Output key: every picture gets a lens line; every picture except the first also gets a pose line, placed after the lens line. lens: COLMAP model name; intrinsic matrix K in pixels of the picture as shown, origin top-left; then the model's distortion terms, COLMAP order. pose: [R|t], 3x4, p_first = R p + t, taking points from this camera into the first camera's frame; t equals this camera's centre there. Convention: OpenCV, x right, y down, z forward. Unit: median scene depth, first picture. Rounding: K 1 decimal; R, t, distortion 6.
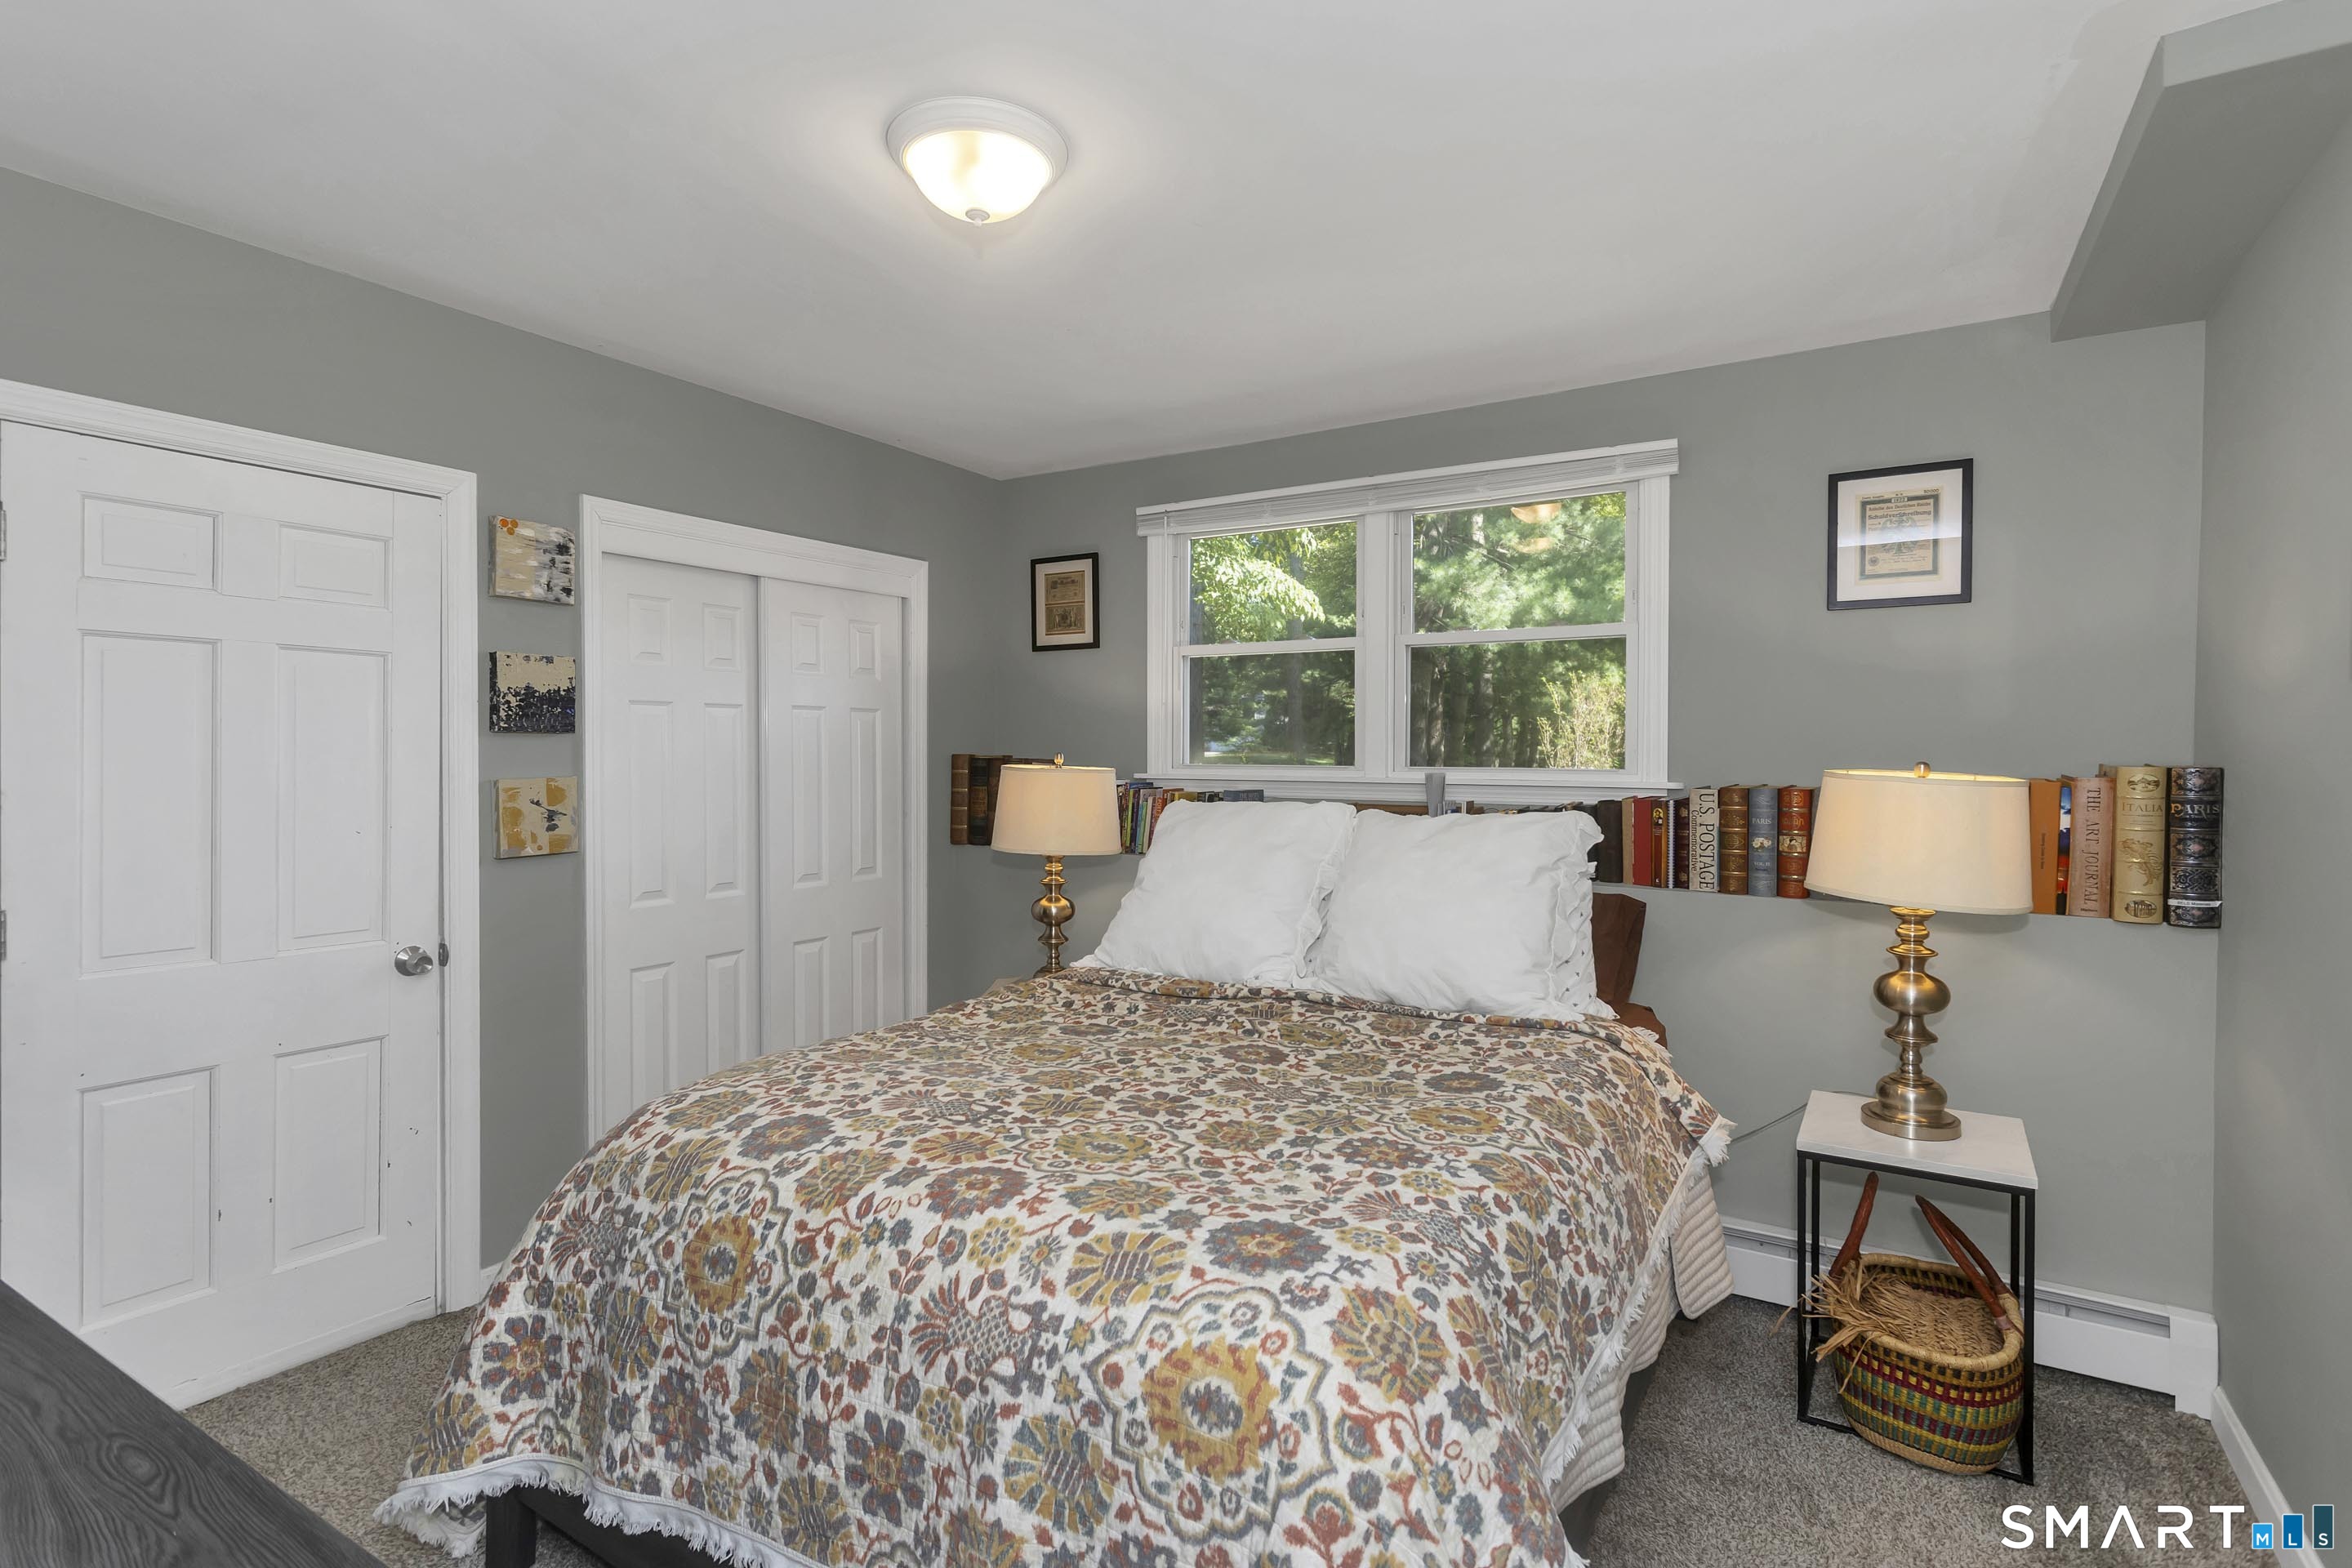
lens RADIAL K [[1142.7, 0, 1154.4], [0, 1142.7, 761.5], [0, 0, 1]] dist [-0.002154, 0.000908]
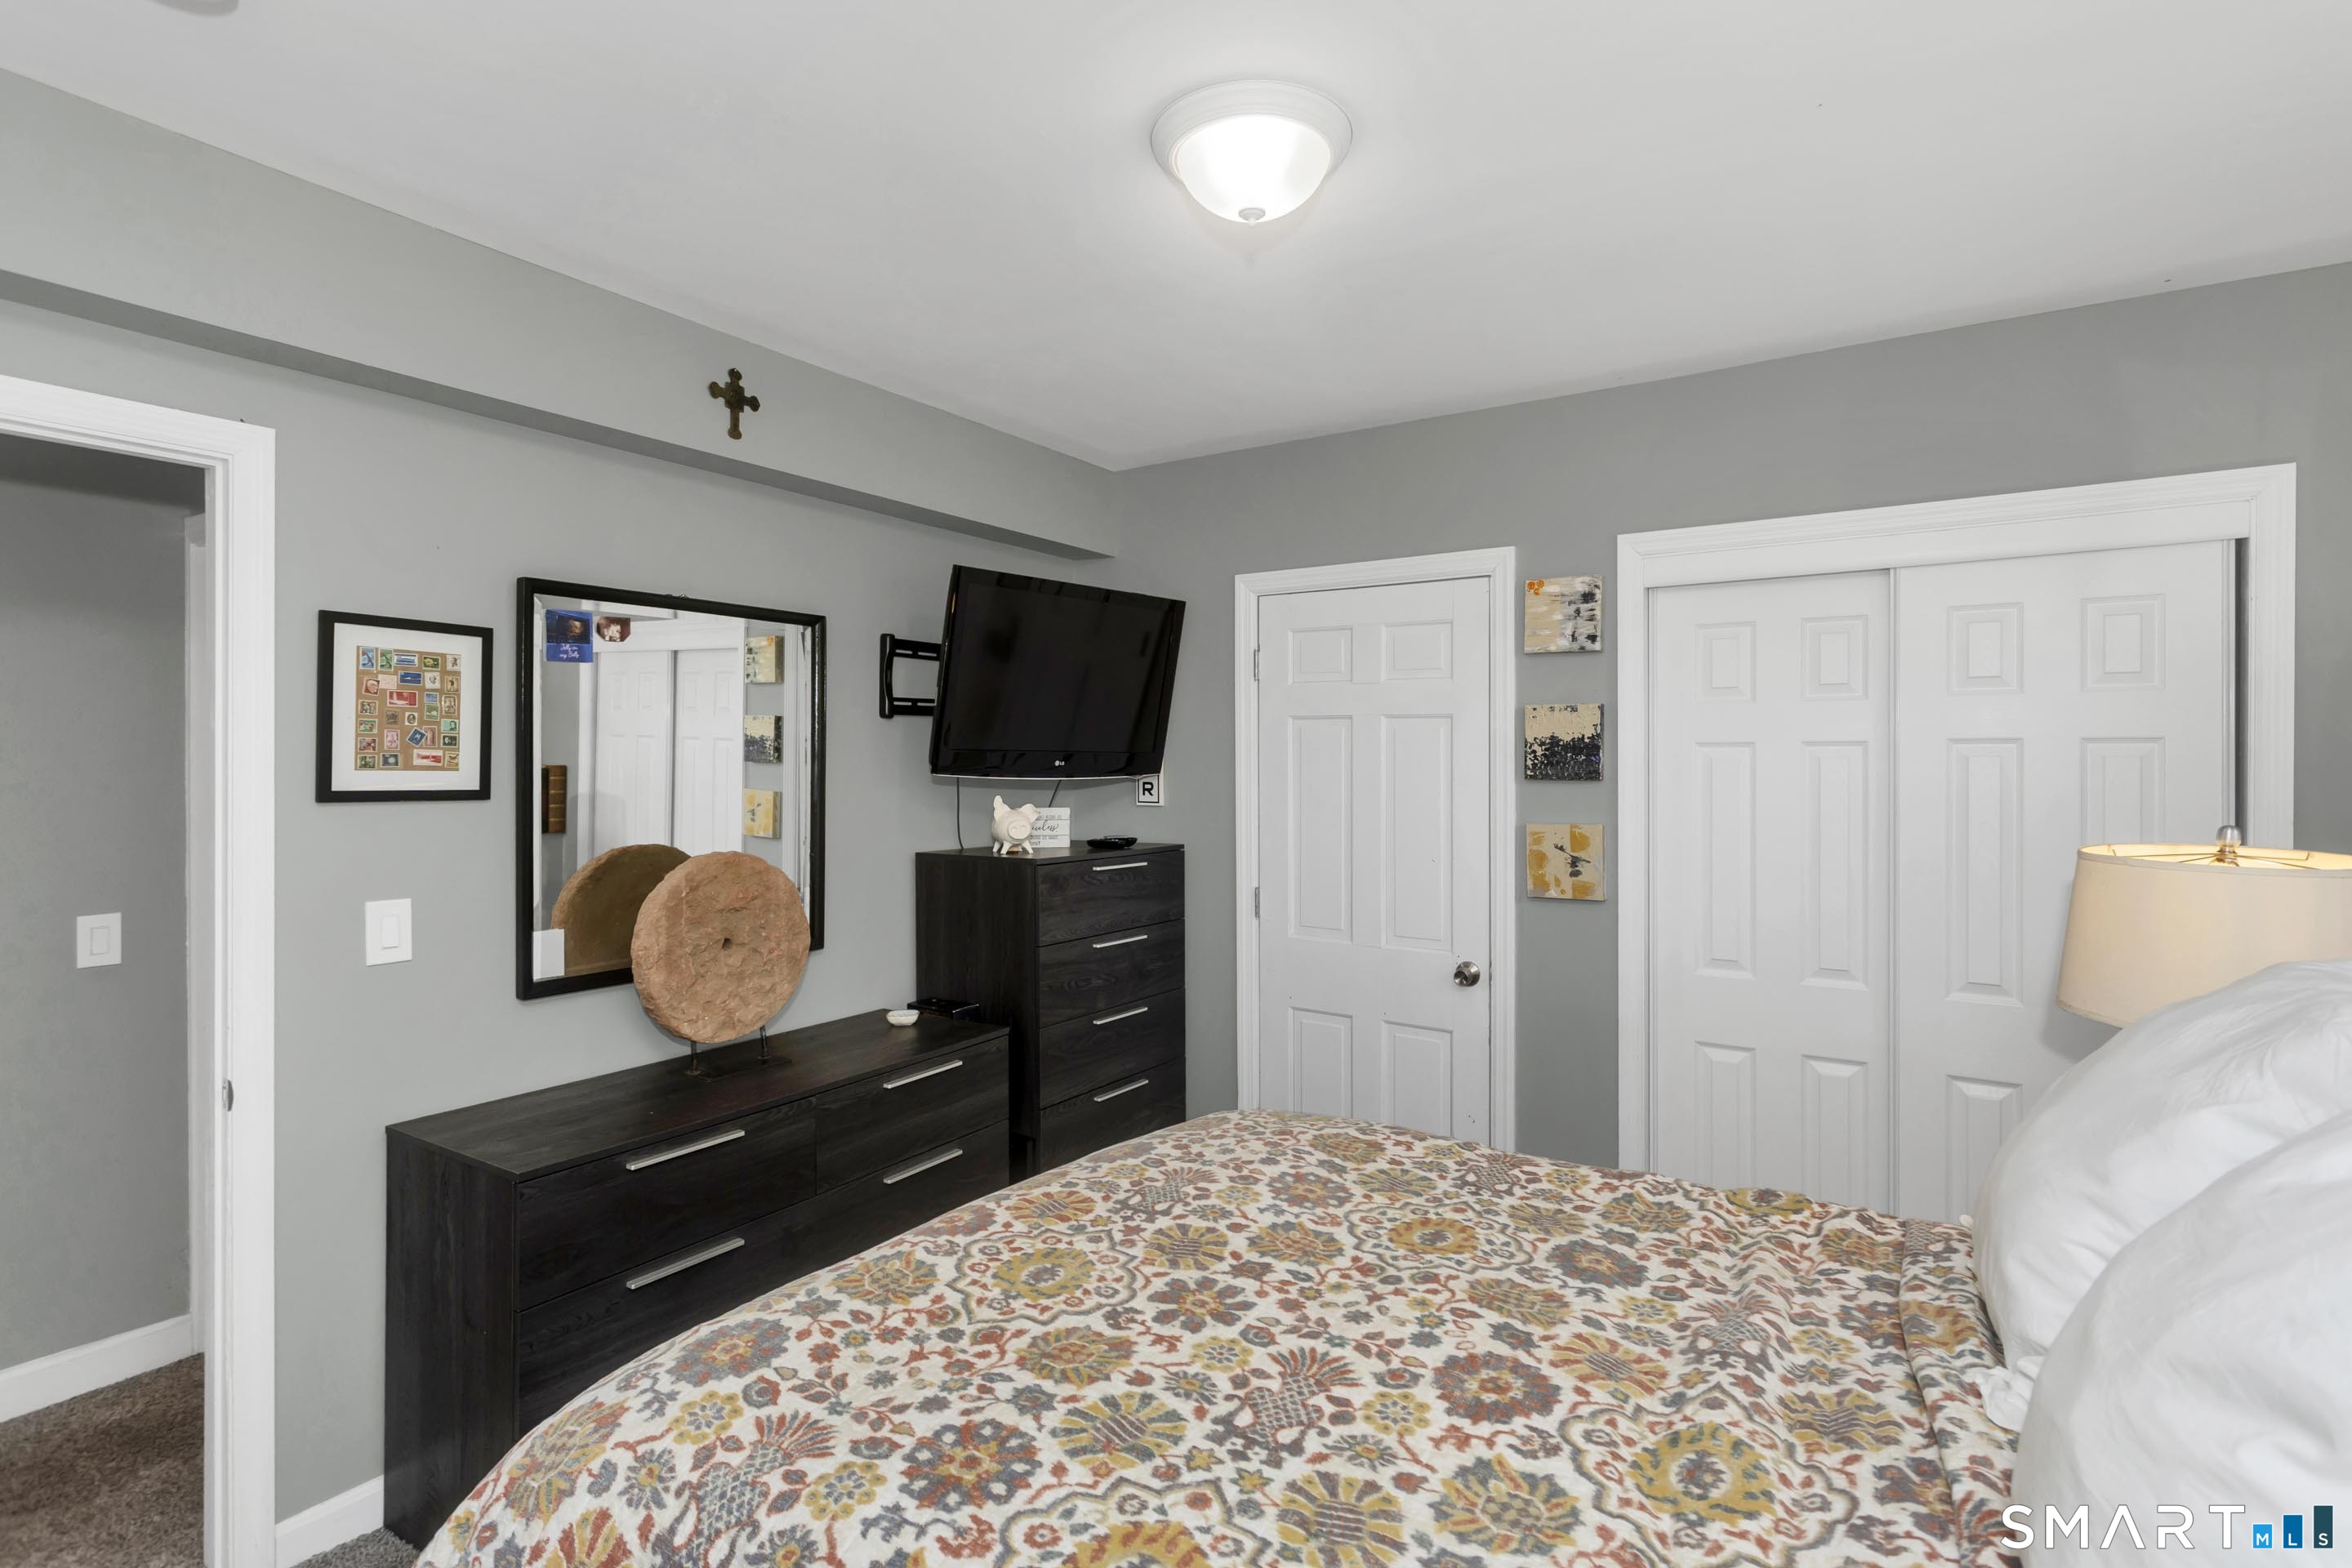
lens RADIAL K [[1142.7, 0, 1154.4], [0, 1142.7, 761.5], [0, 0, 1]] dist [-0.002154, 0.000908]
pose [[-0.026640, -0.005200, -0.999632, 0.521801], [-0.007001, 0.999963, -0.005015, -0.035556], [0.999621, 0.006864, -0.026675, 0.682474]]
